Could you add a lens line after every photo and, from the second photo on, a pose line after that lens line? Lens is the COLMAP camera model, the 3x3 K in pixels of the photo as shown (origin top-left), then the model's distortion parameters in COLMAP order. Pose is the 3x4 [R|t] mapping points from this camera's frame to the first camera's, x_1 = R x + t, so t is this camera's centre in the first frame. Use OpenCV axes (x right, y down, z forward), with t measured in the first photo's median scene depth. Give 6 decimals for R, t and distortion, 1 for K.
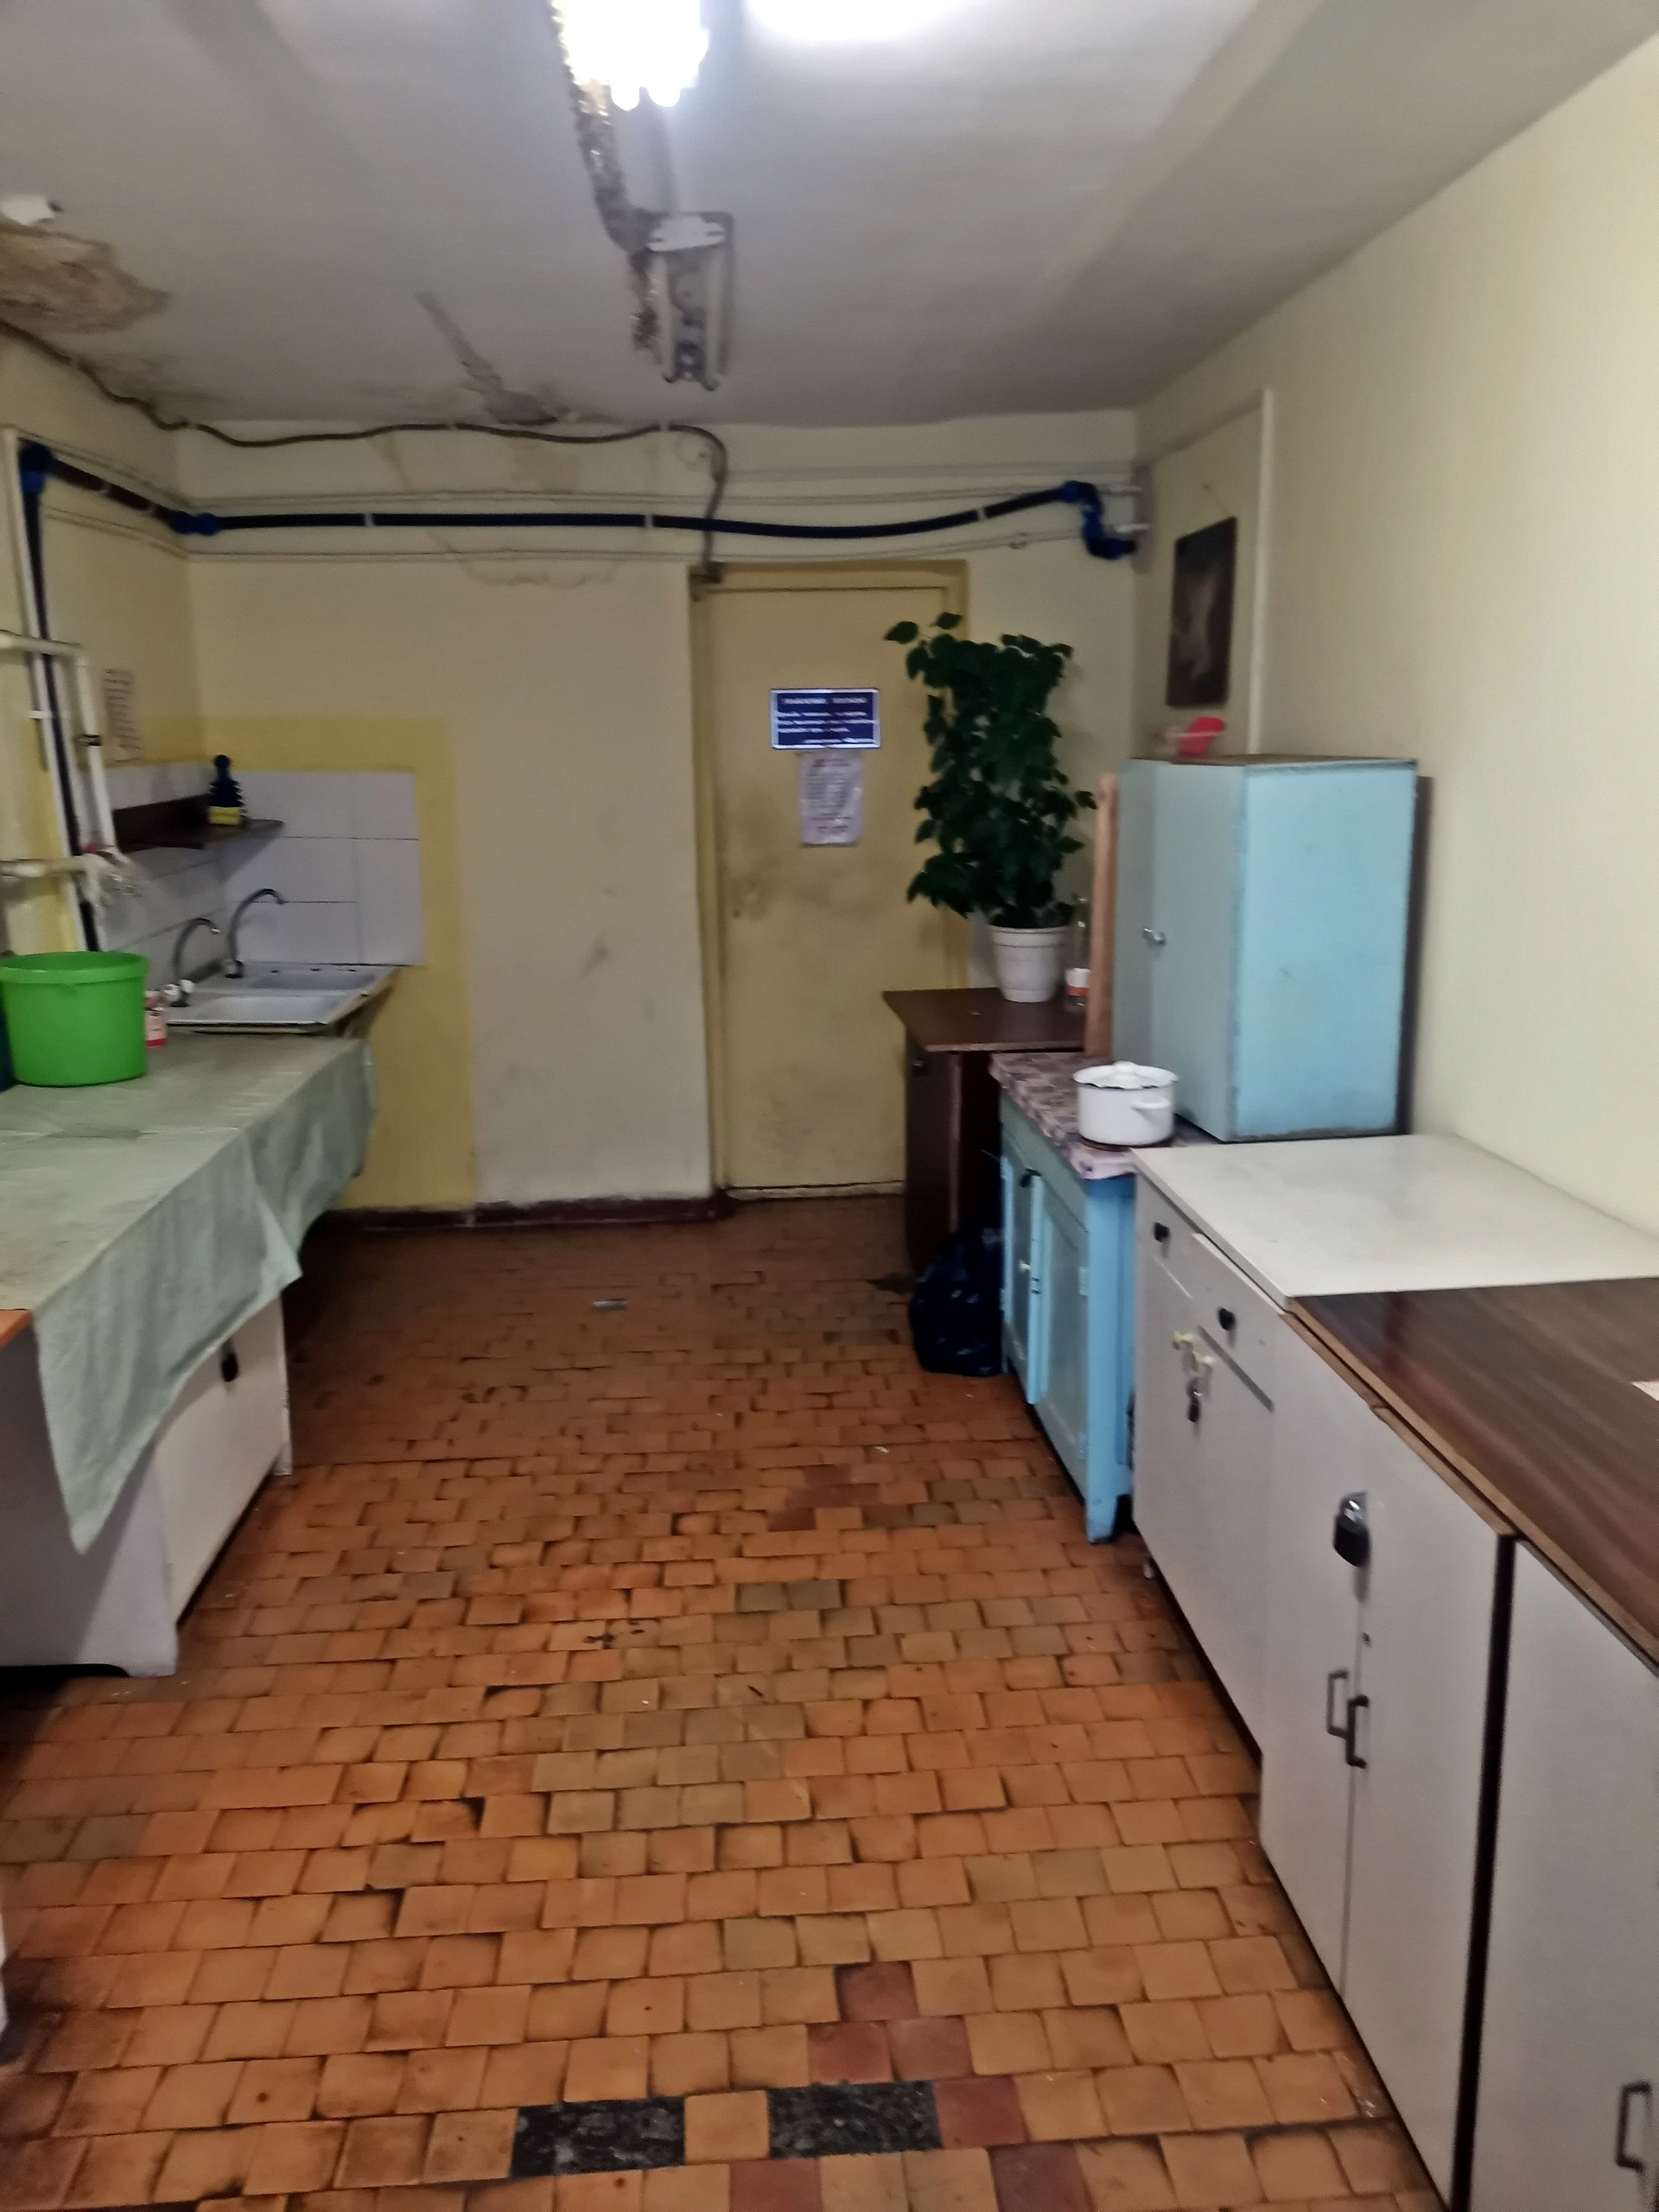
lens RADIAL K [[1642.6, 0, 835.2], [0, 1642.6, 1107.6], [0, 0, 1]] dist [0.096552, -0.116210]
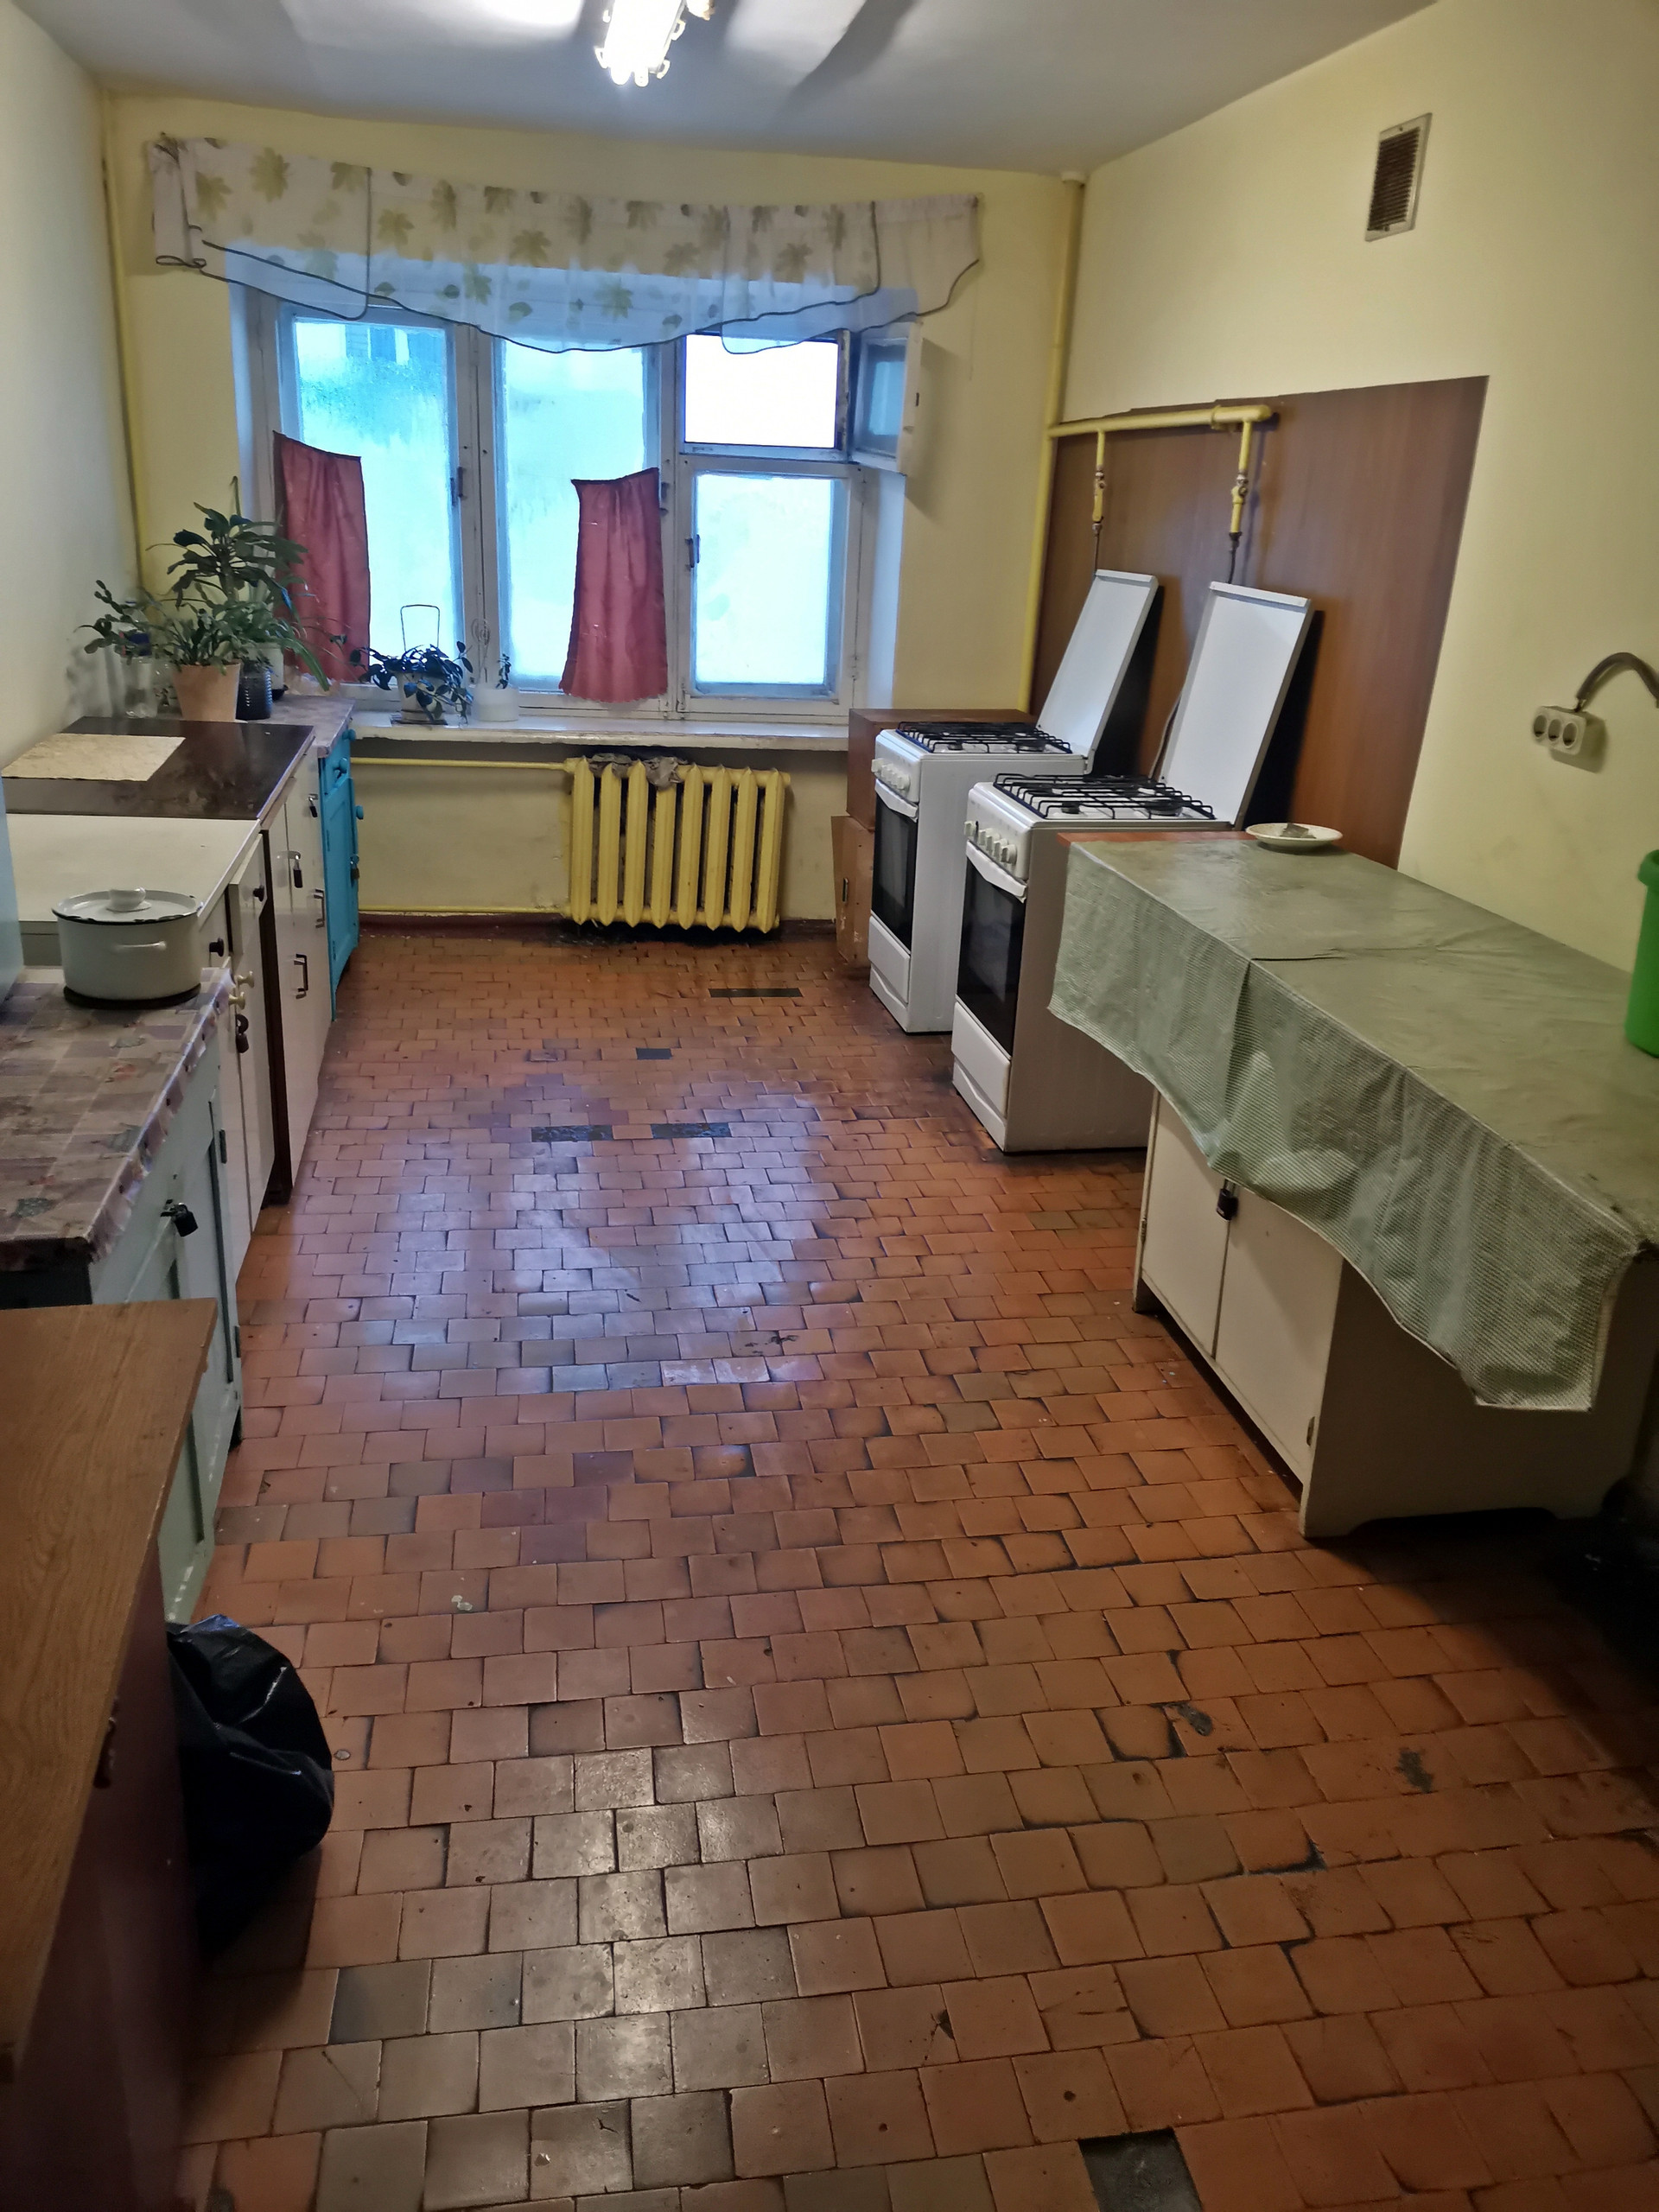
lens RADIAL K [[1642.6, 0, 835.2], [0, 1642.6, 1107.6], [0, 0, 1]] dist [0.096552, -0.116210]
pose [[-0.993366, 0.012694, -0.114293, -0.048703], [-0.053970, 0.826168, 0.560833, -0.349876], [0.101545, 0.563280, -0.820002, 1.566590]]
